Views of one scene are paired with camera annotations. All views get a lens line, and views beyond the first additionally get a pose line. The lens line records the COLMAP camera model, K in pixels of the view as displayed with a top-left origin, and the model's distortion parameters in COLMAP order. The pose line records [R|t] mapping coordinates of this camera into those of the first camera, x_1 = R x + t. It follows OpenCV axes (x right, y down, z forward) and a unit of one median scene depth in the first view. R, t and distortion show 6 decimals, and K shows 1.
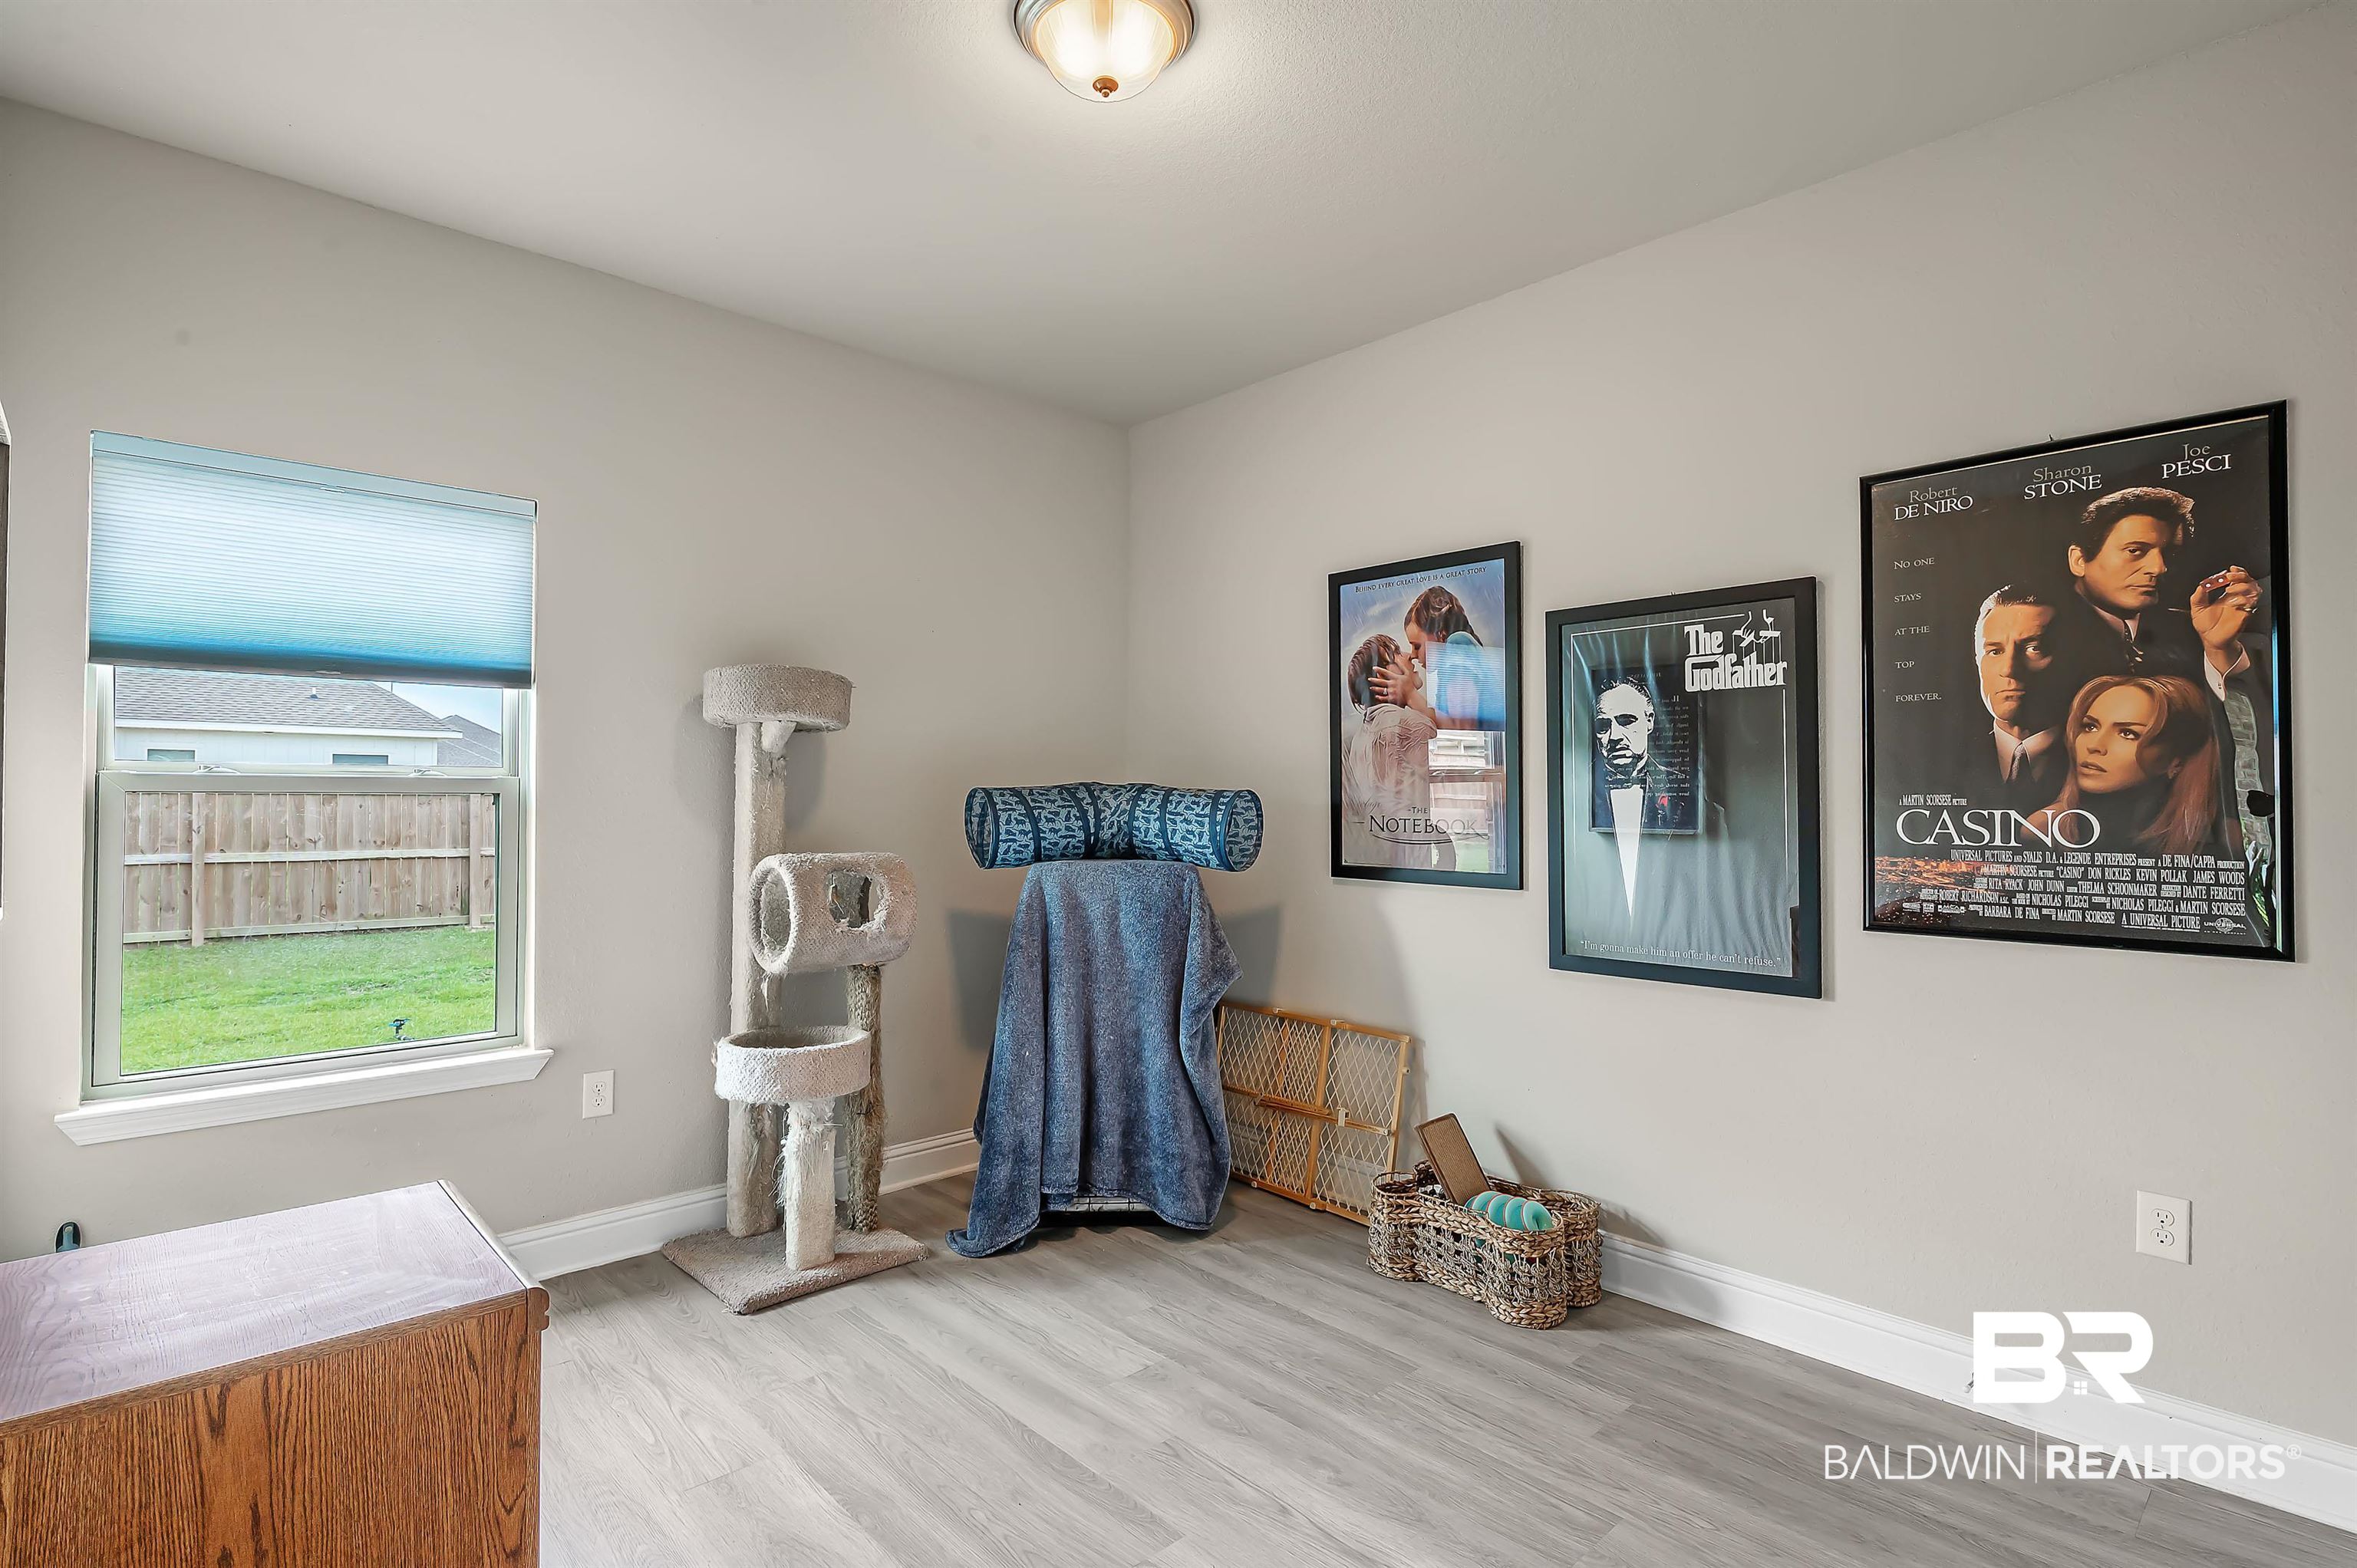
lens RADIAL K [[1159.4, 0, 1178.5], [0, 1159.4, 784.0], [0, 0, 1]] dist [-0.000186, 0.000061]
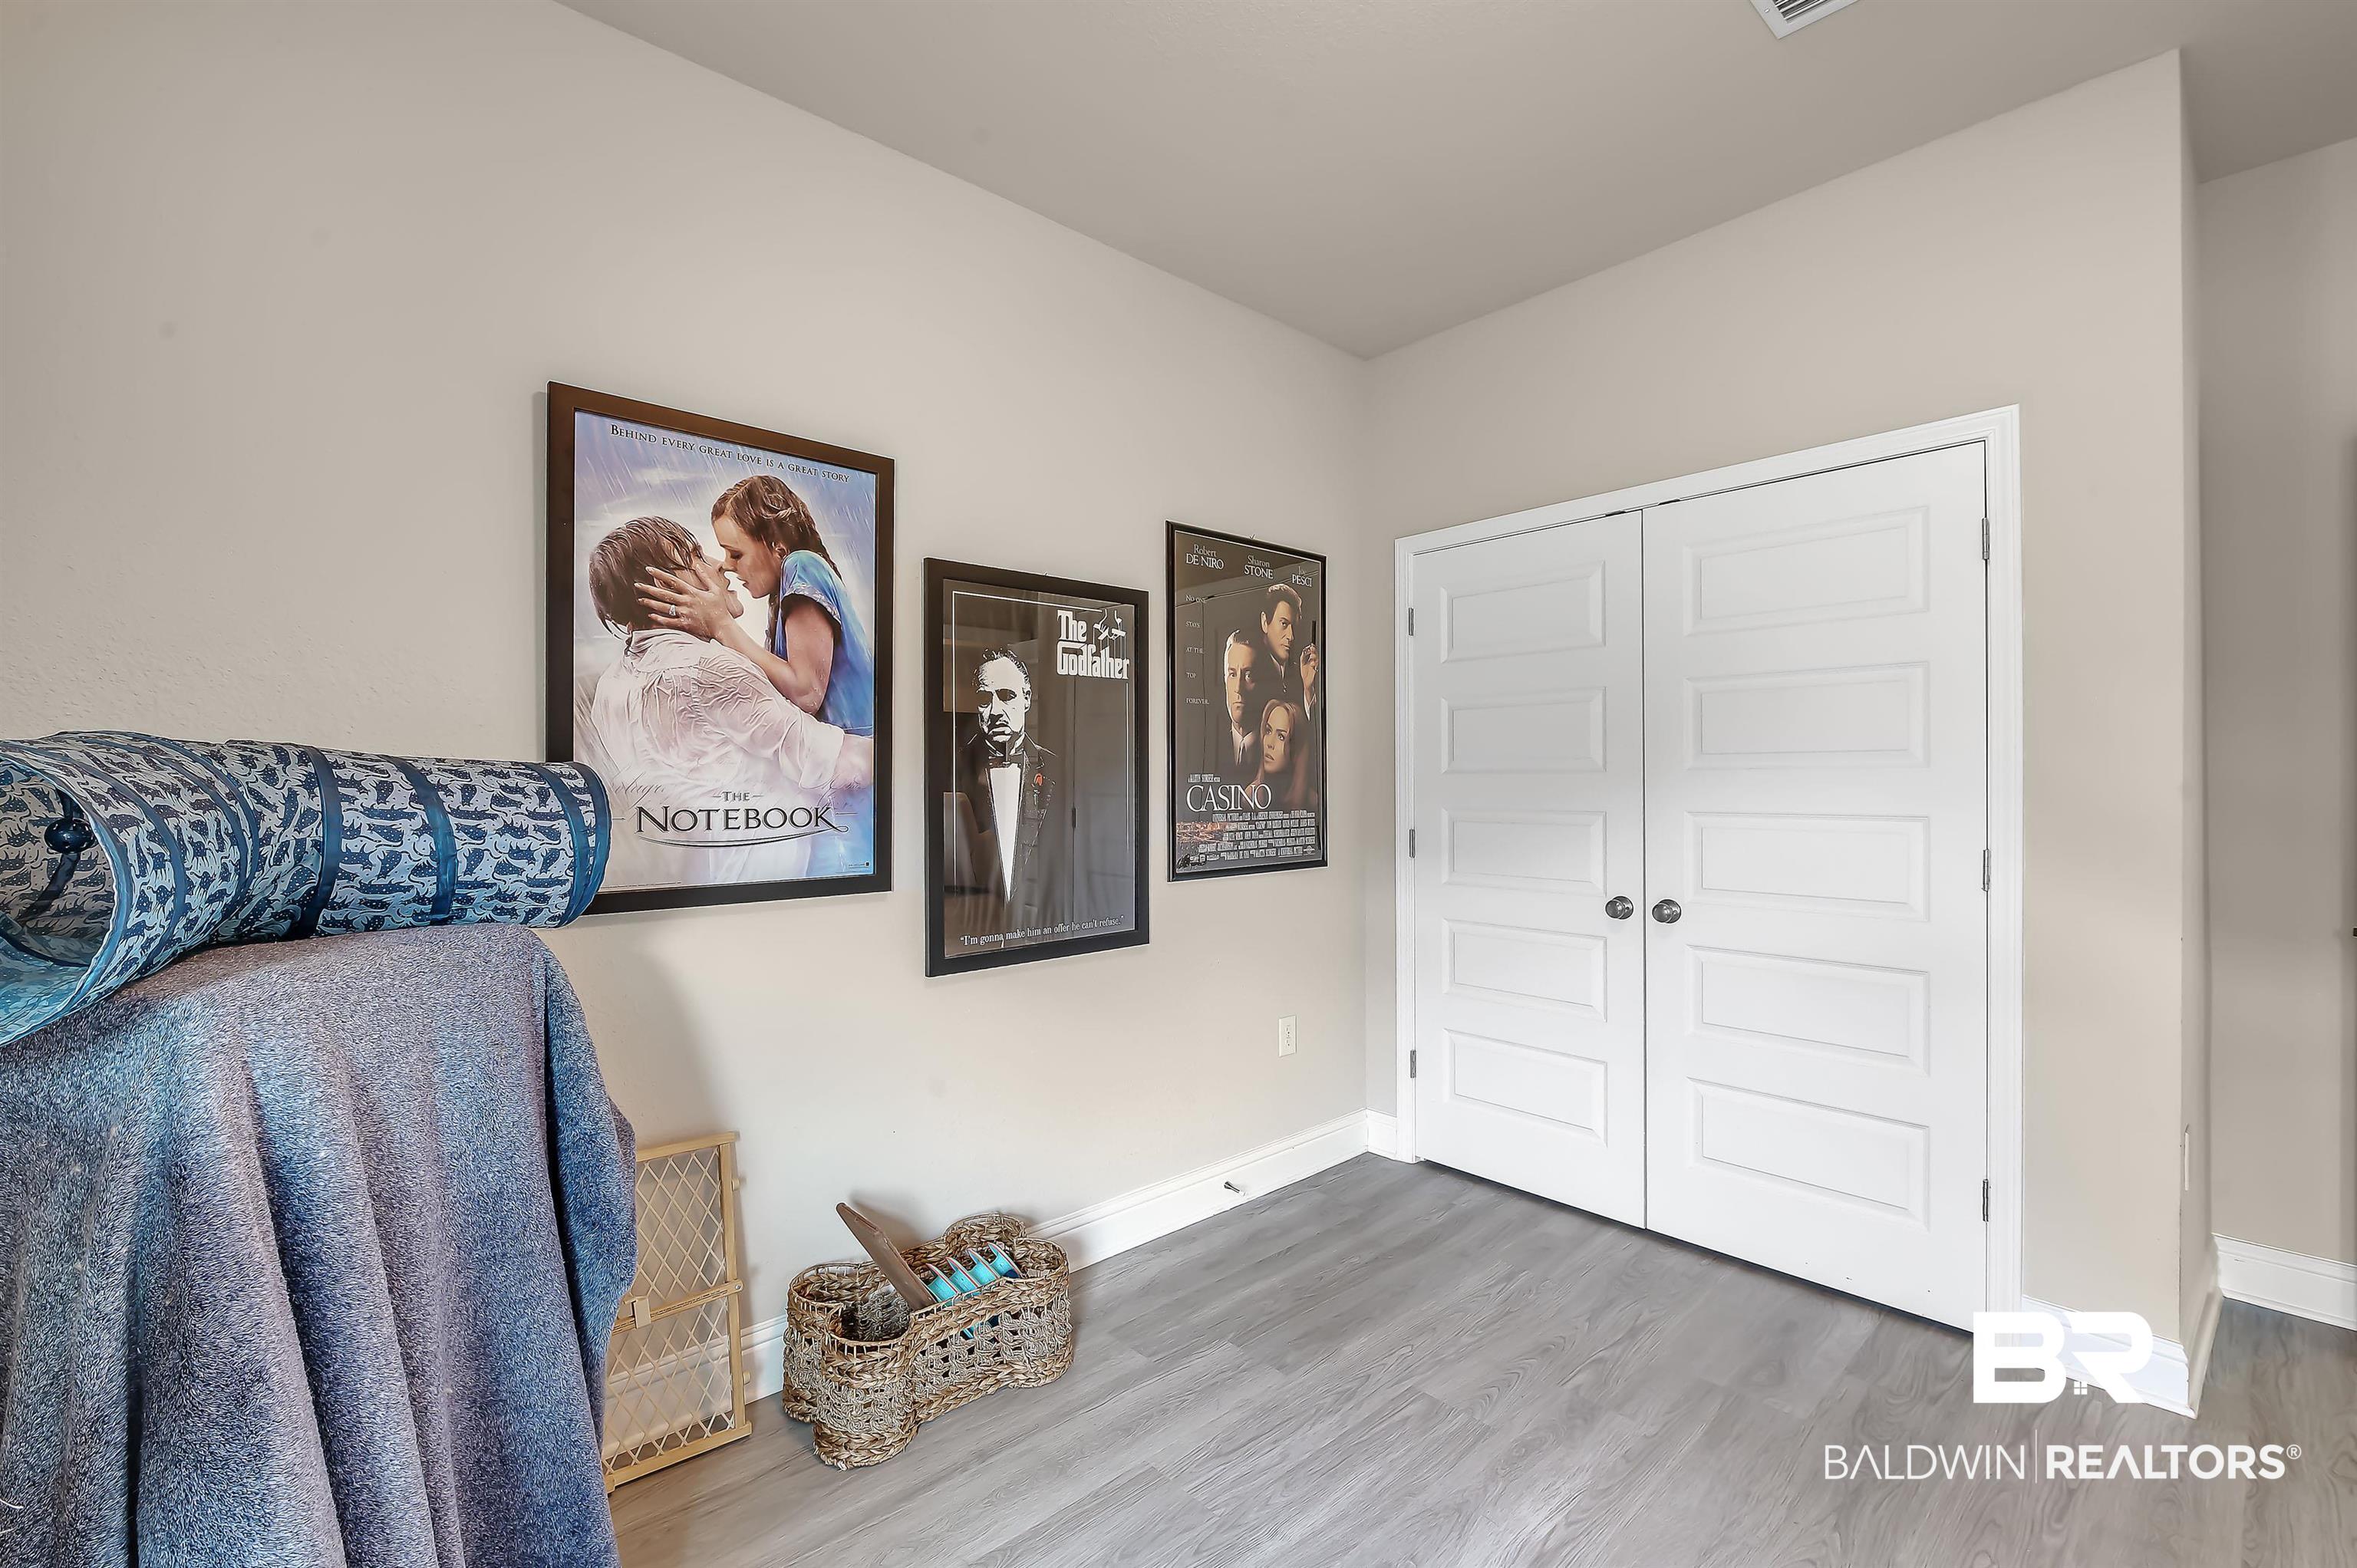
lens RADIAL K [[1021.7, 0, 1178.5], [0, 1021.7, 784.0], [0, 0, 1]] dist [-0.001602, 0.000000]
pose [[0.009091, -0.007231, 0.999933, -0.475744], [-0.009085, 0.999932, 0.007314, 0.010648], [-0.999917, -0.009150, 0.009025, 0.897865]]
